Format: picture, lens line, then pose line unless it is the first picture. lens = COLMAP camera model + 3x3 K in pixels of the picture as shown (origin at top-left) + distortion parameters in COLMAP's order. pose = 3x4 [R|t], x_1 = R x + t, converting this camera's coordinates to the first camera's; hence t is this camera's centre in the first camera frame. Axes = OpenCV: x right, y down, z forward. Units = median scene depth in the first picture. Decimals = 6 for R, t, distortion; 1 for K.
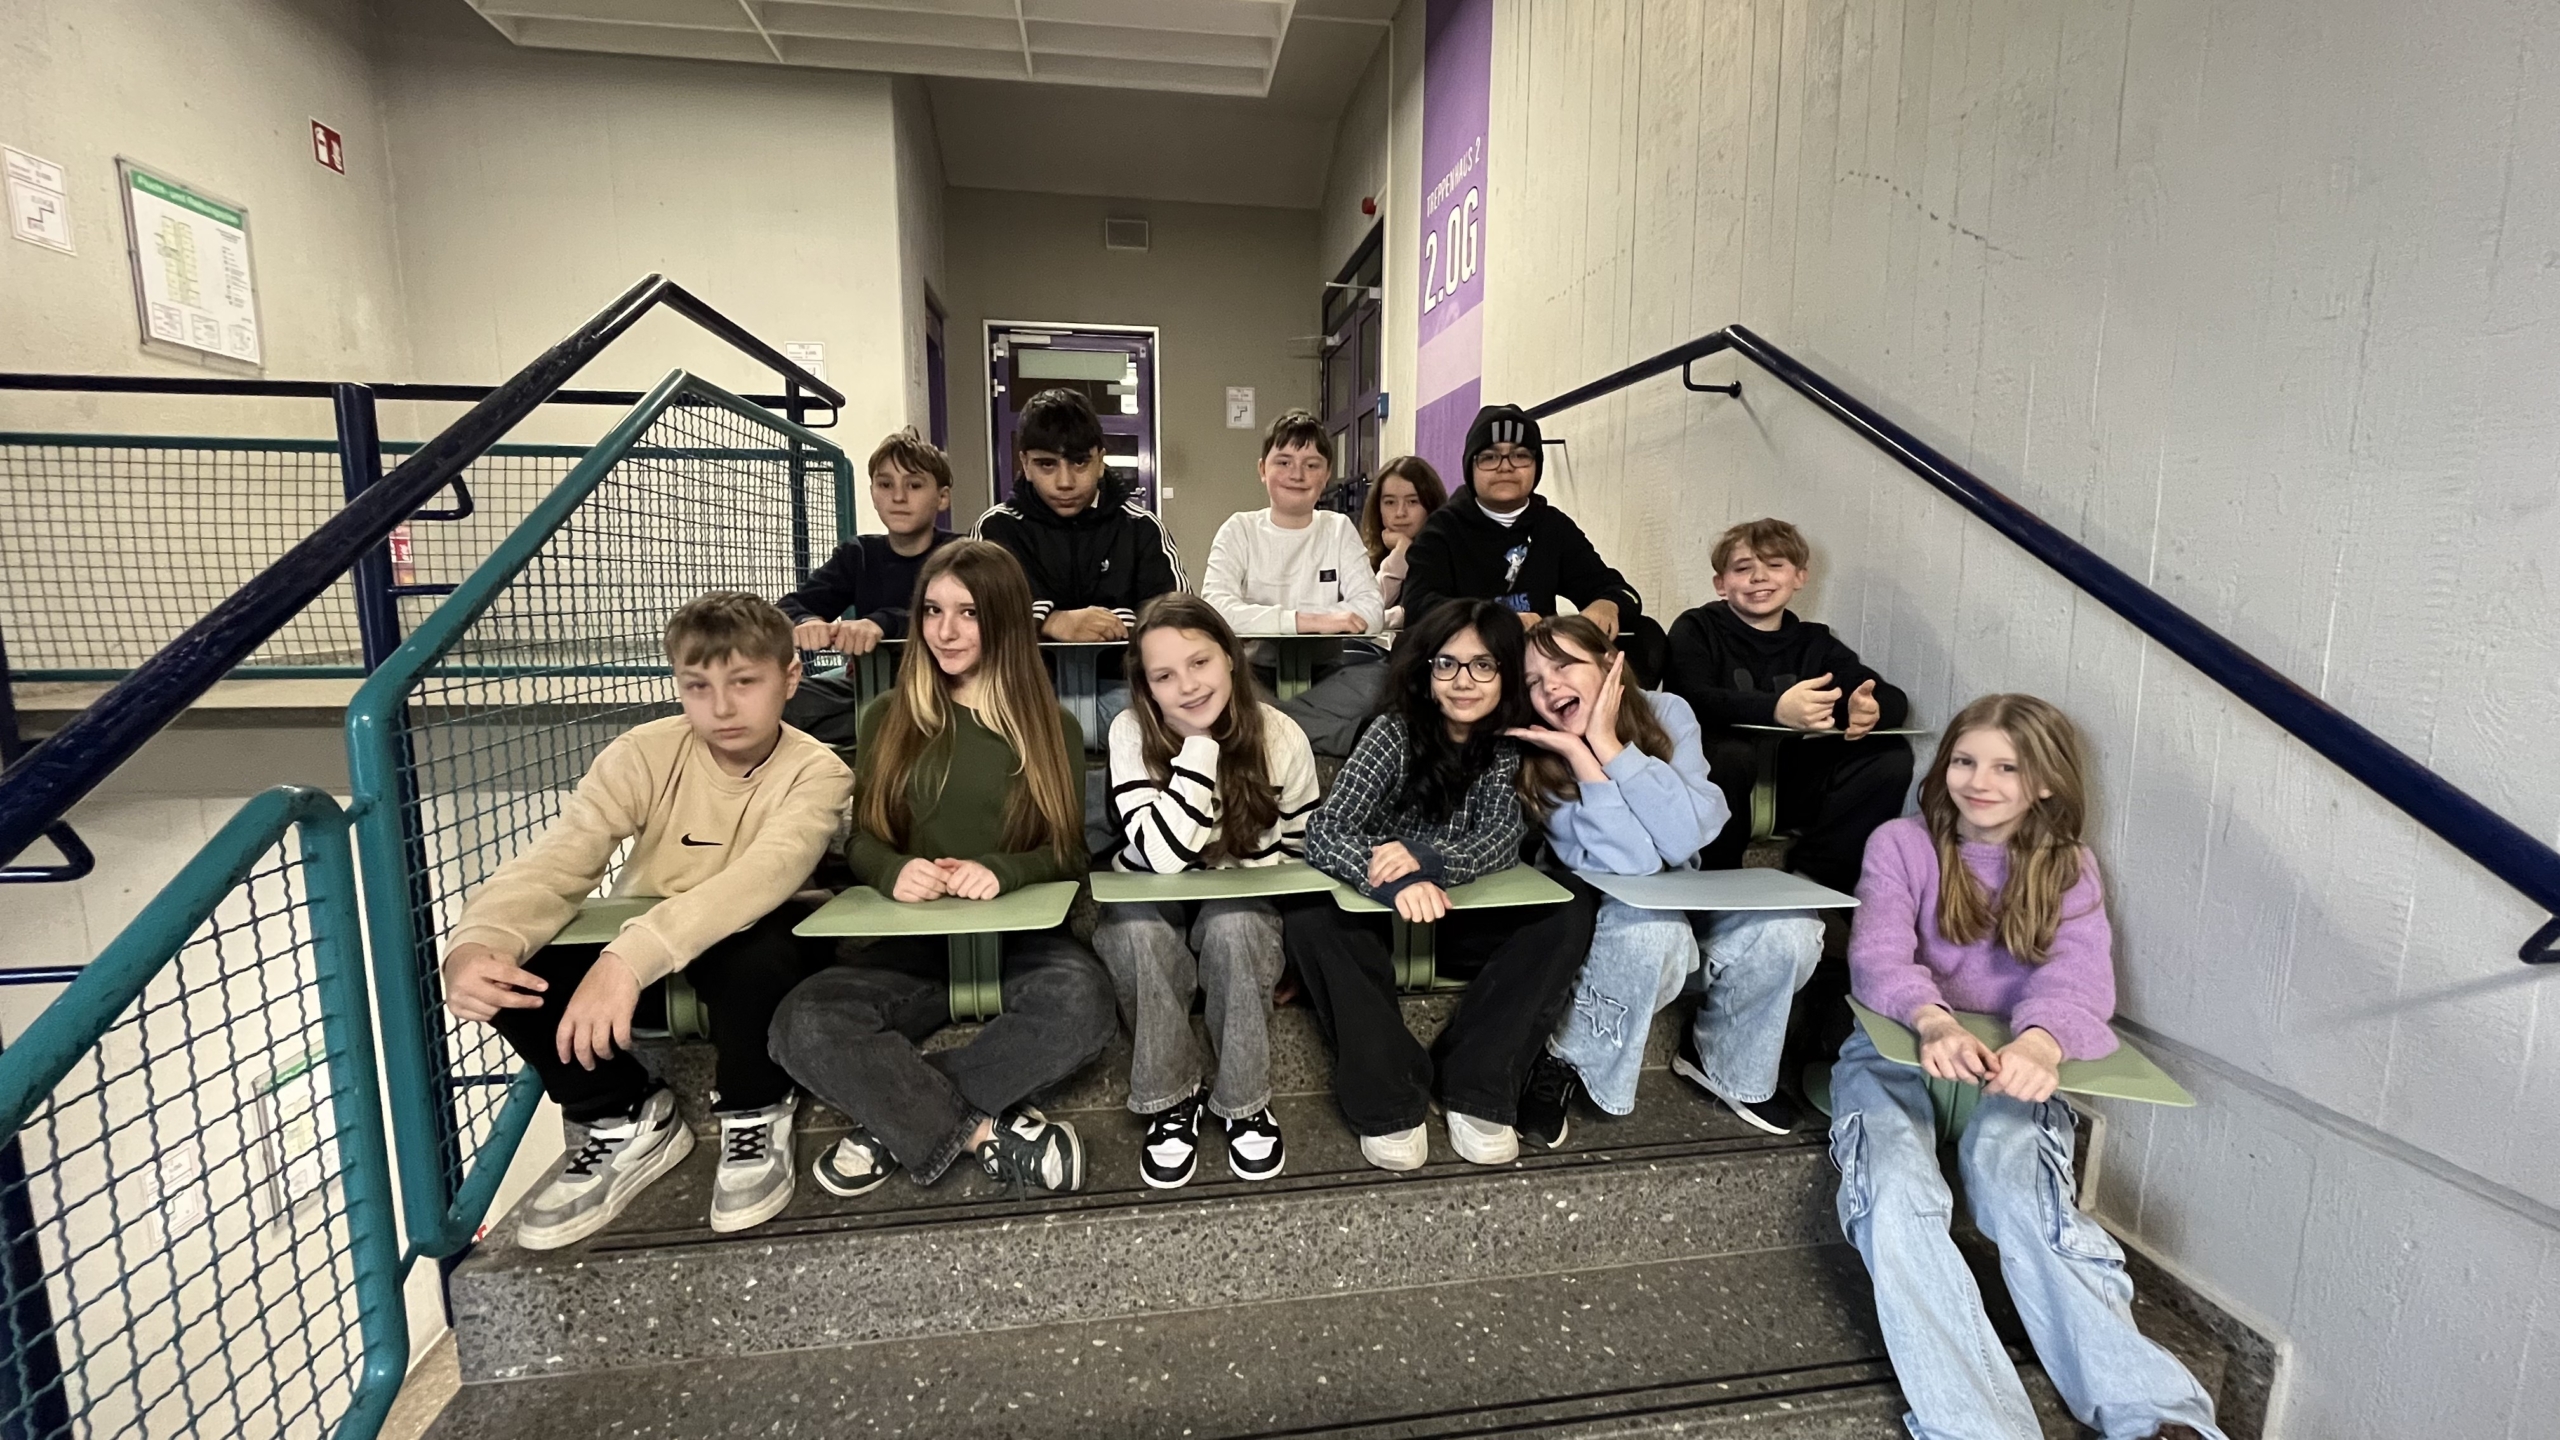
lens RADIAL K [[1019.7, 0, 1278.3], [0, 1019.7, 713.3], [0, 0, 1]] dist [0.000846, 0.000130]
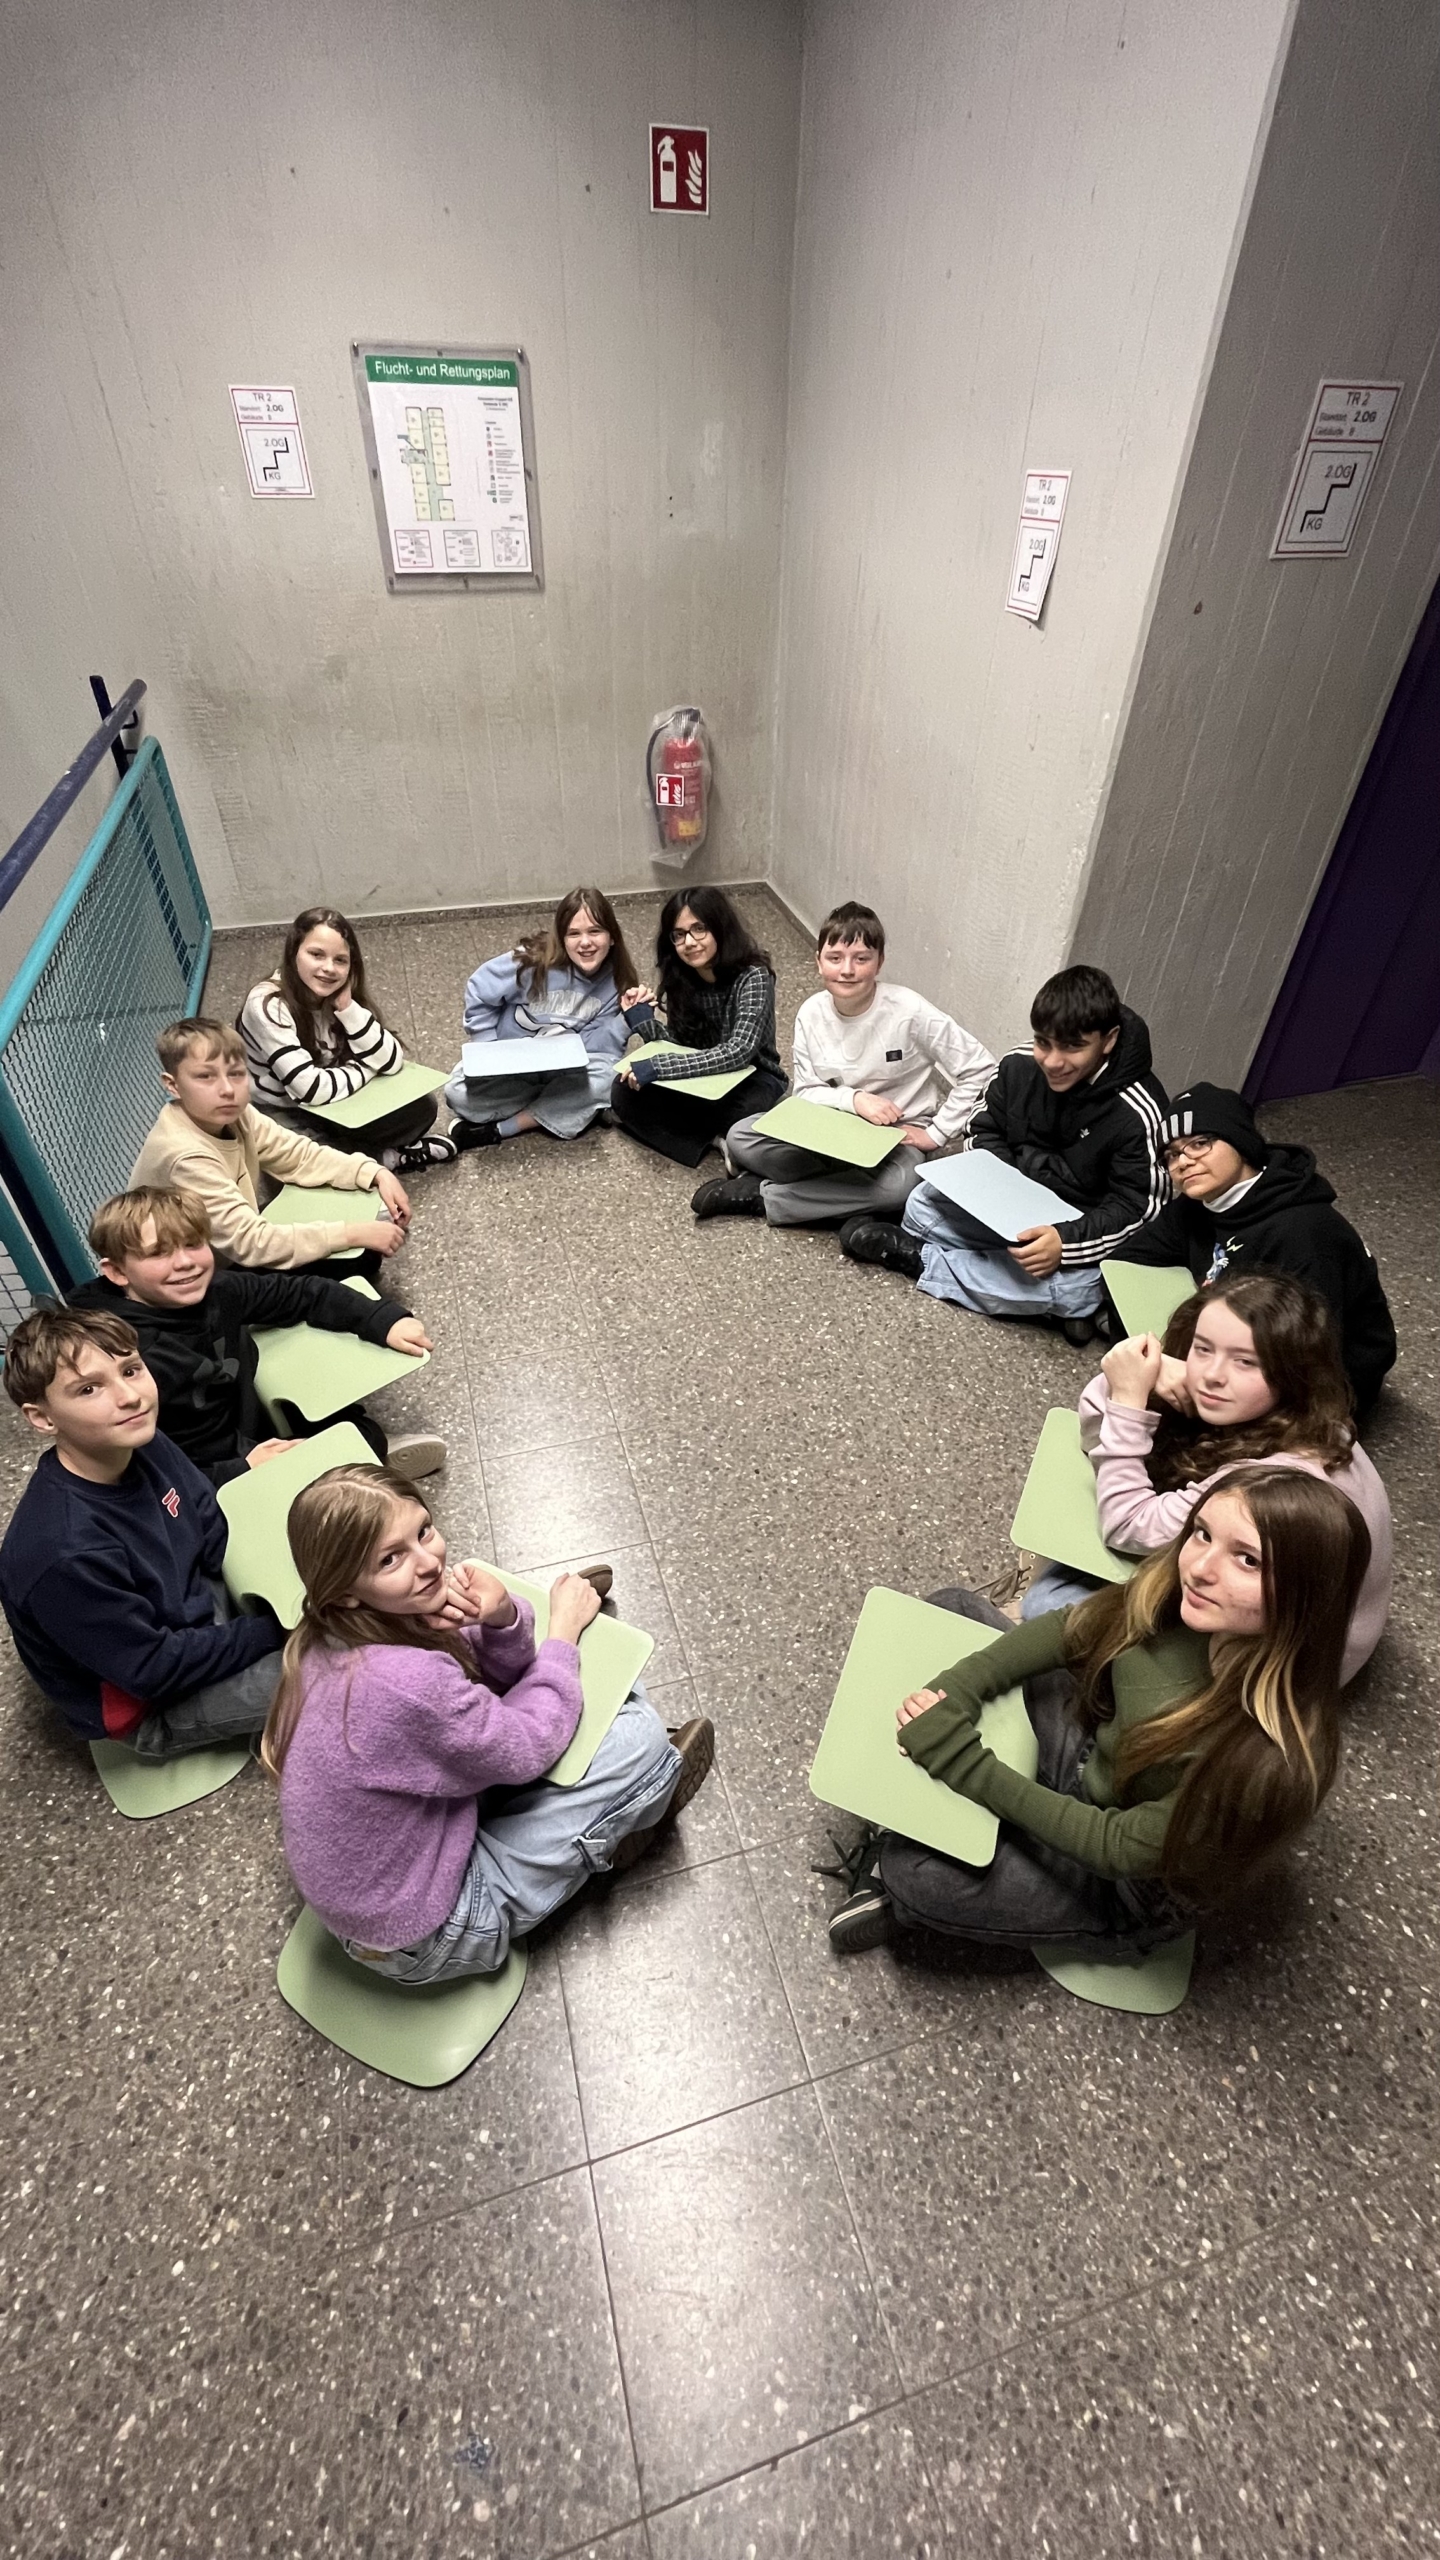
lens RADIAL K [[1019.7, 0, 719.1], [0, 1019.7, 1280.5], [0, 0, 1]] dist [0.000846, 0.000130]
pose [[0.130806, 0.635230, -0.761165, 0.107496], [-0.156059, 0.771383, 0.616939, -0.452836], [0.979048, 0.038087, 0.200034, 1.031004]]
